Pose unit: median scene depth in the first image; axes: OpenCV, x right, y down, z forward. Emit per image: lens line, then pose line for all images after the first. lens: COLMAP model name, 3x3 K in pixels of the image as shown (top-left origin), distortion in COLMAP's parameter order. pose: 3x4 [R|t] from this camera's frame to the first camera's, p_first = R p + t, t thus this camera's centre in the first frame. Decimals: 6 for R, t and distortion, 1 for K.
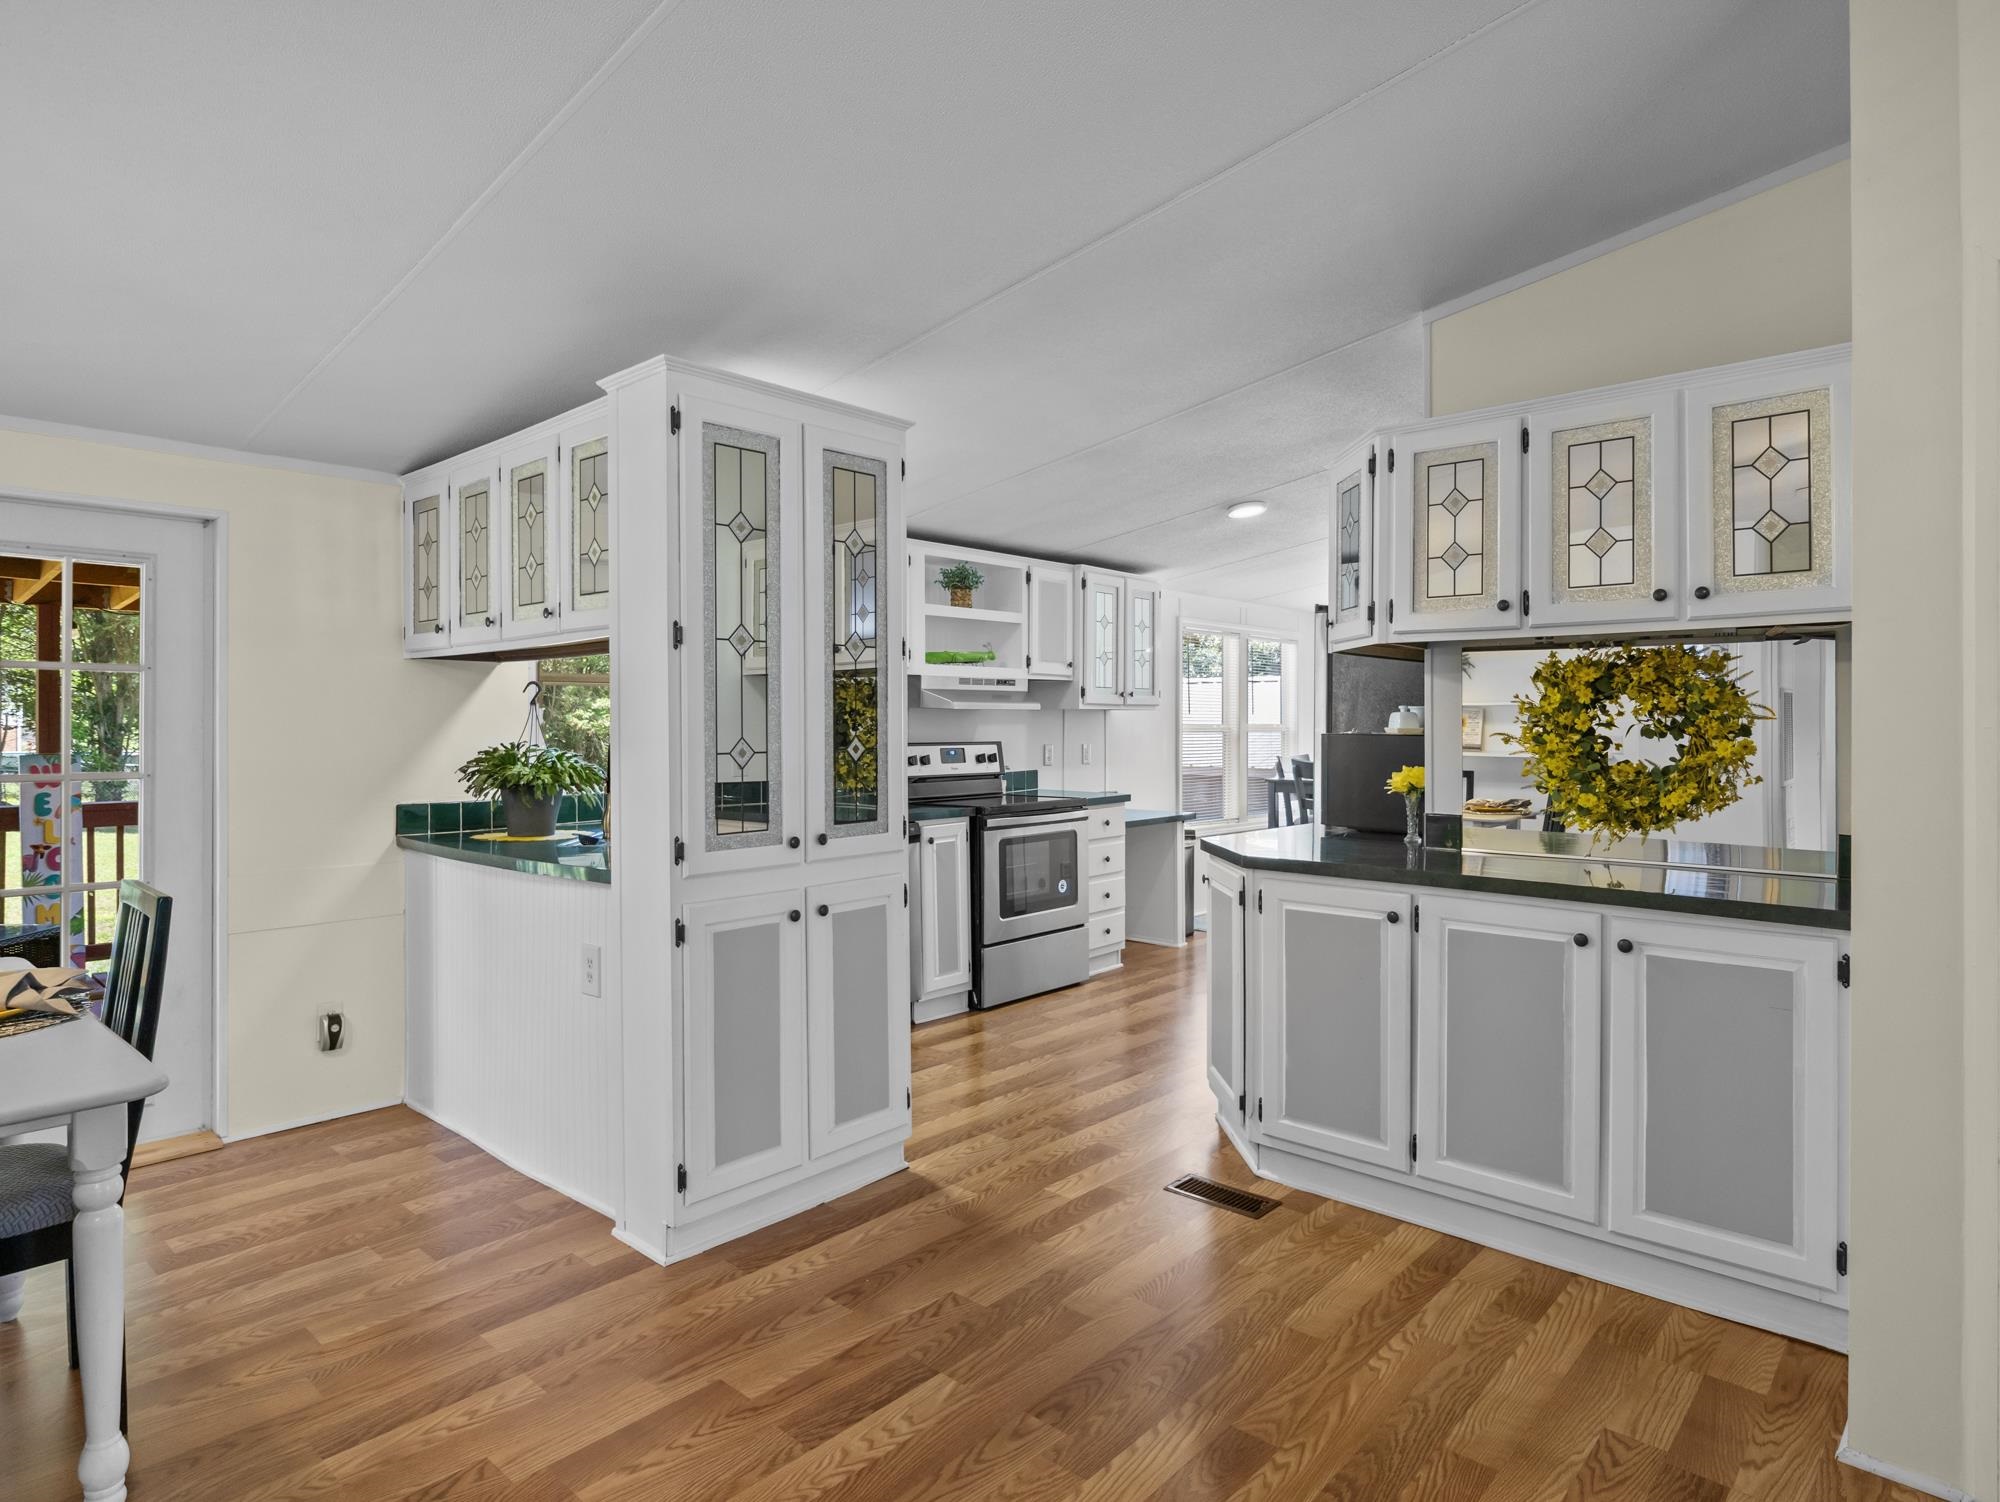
lens RADIAL K [[1131.8, 0, 1019.8], [0, 1131.8, 718.7], [0, 0, 1]] dist [-0.012282, 0.003848]
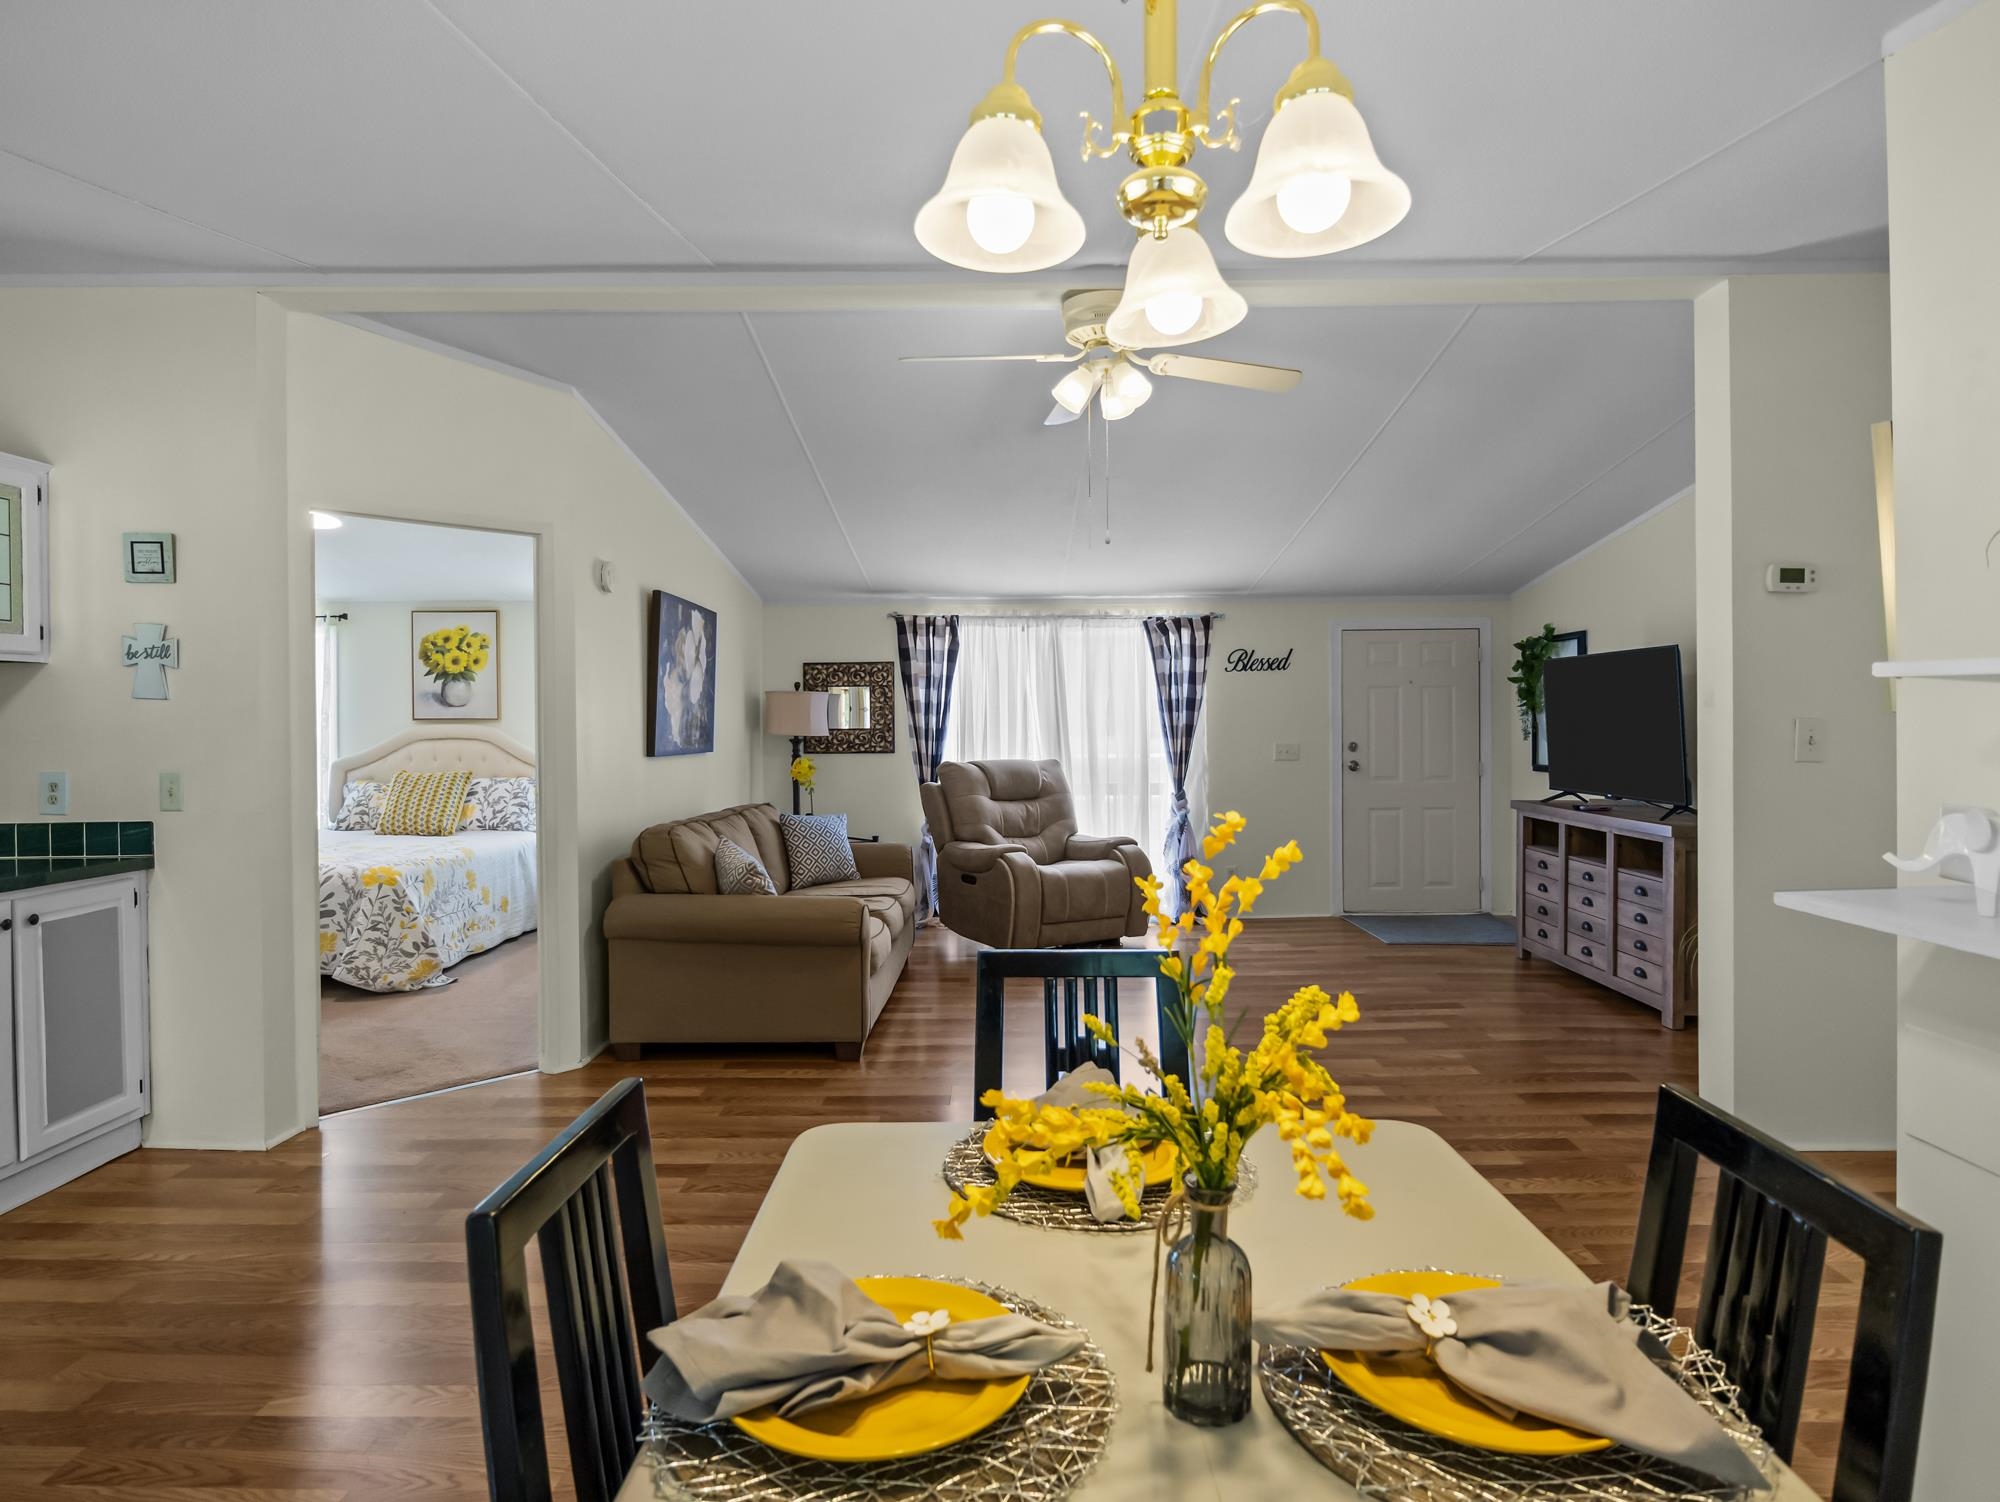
lens RADIAL K [[1131.8, 0, 997.0], [0, 1131.8, 731.6], [0, 0, 1]] dist [-0.012282, 0.003848]
pose [[-0.648382, -0.007479, 0.761279, -0.859051], [0.000210, 0.999950, 0.010003, -0.012399], [-0.761315, 0.006645, -0.648348, 0.795587]]
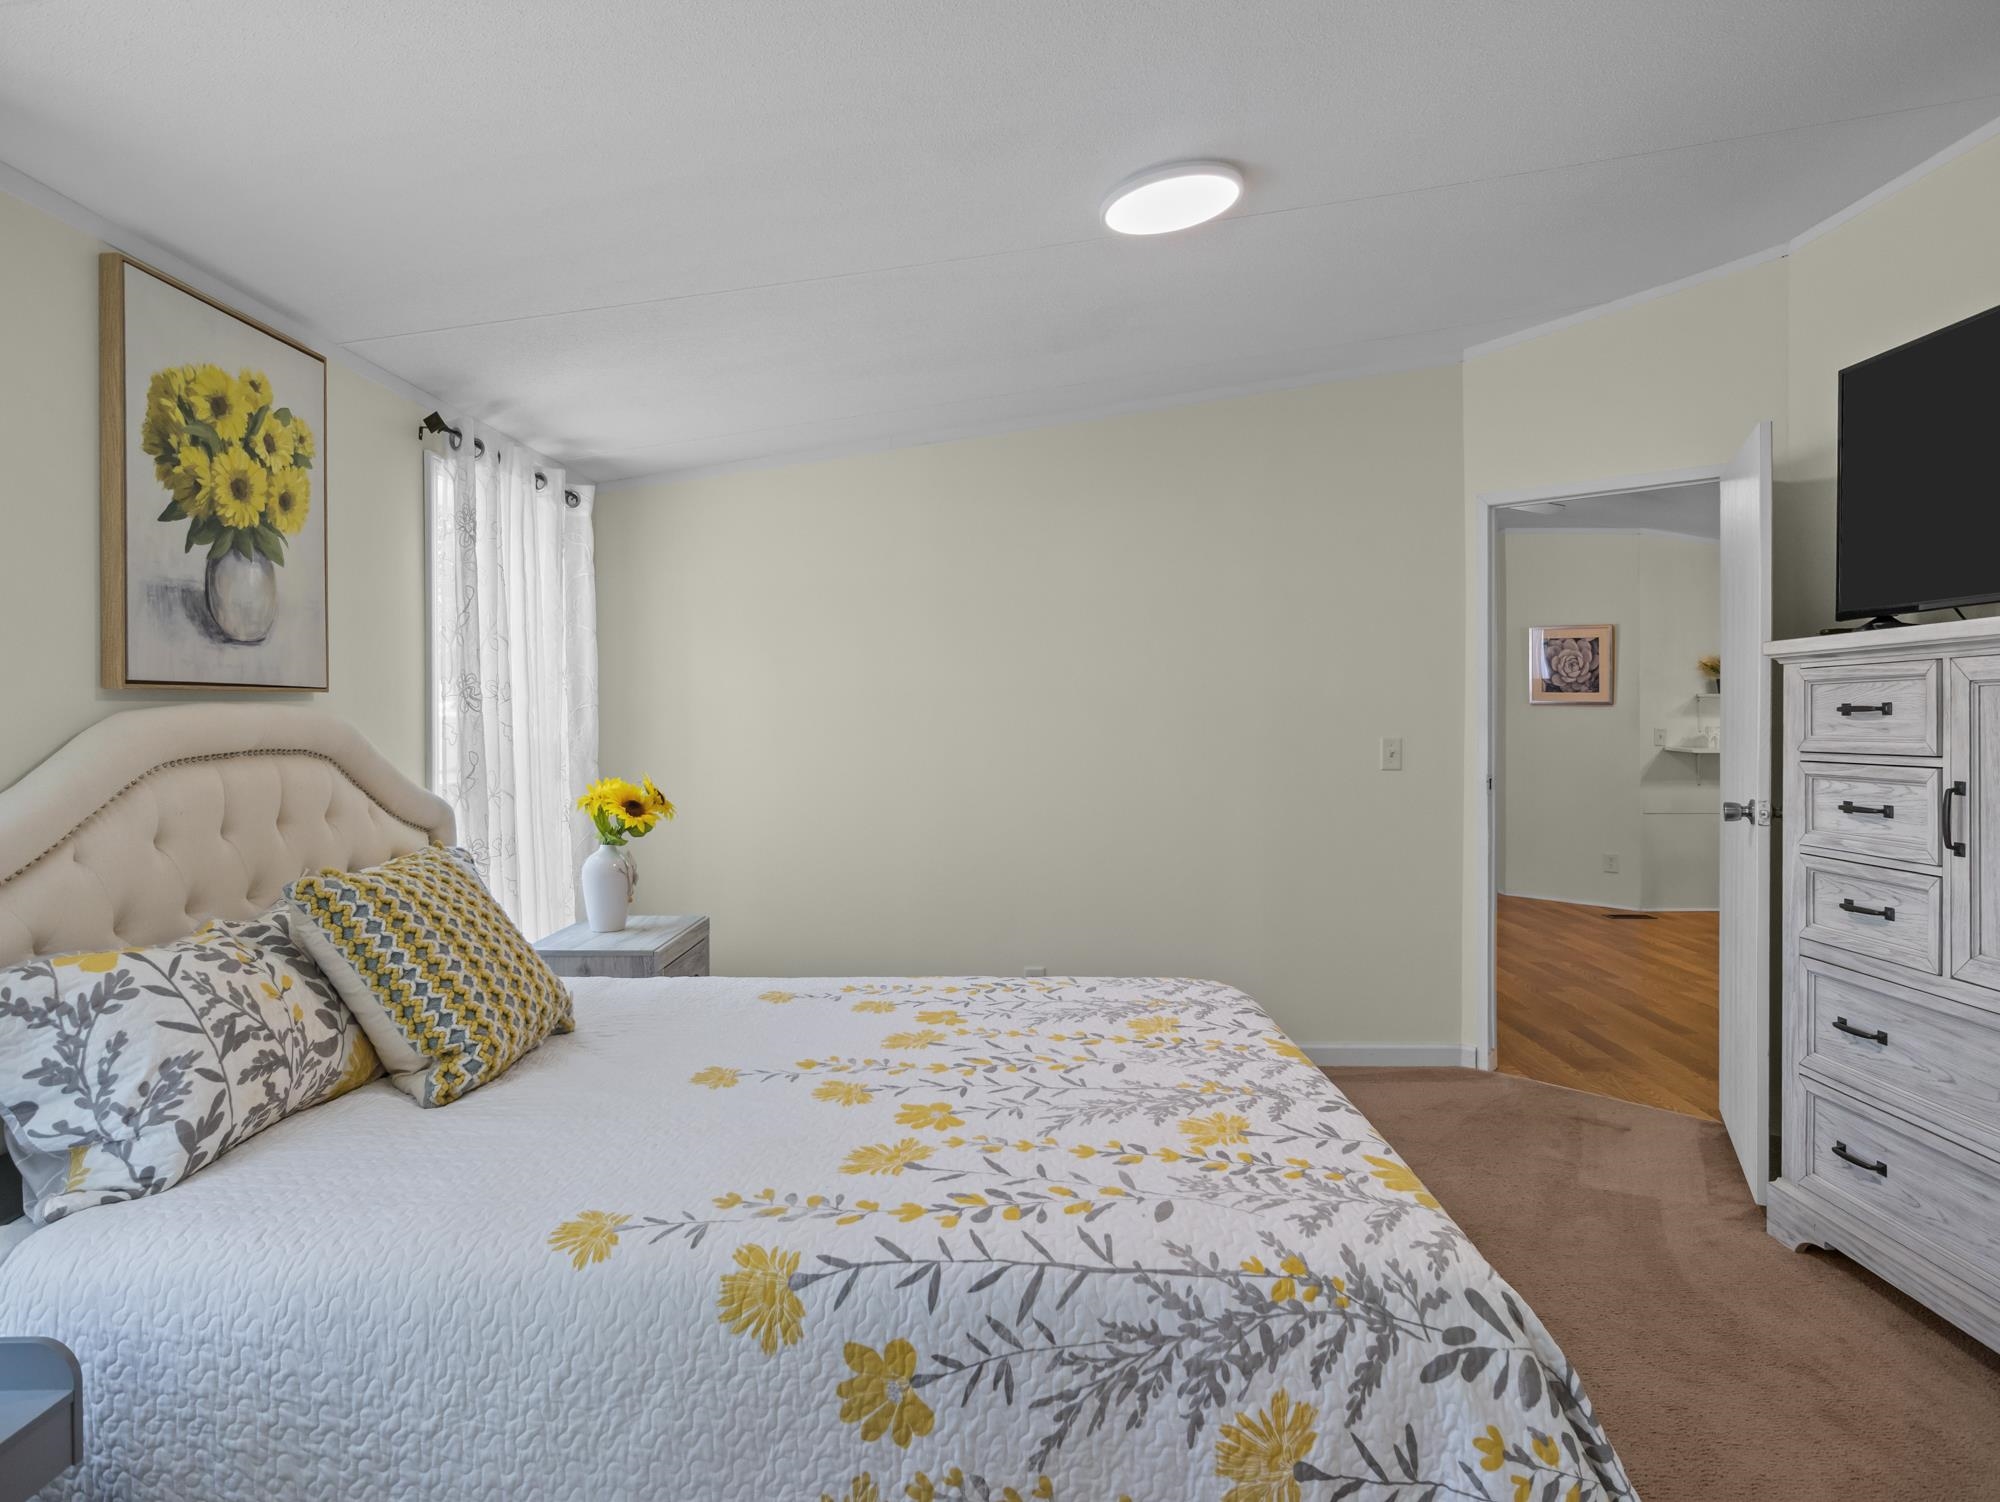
lens RADIAL K [[1131.8, 0, 999.1], [0, 1131.8, 730.2], [0, 0, 1]] dist [-0.012282, 0.003848]
pose [[-0.754062, 0.010474, -0.656720, 1.844590], [0.001424, 0.999897, 0.014312, 0.002727], [0.656801, 0.009857, -0.753999, 0.953217]]
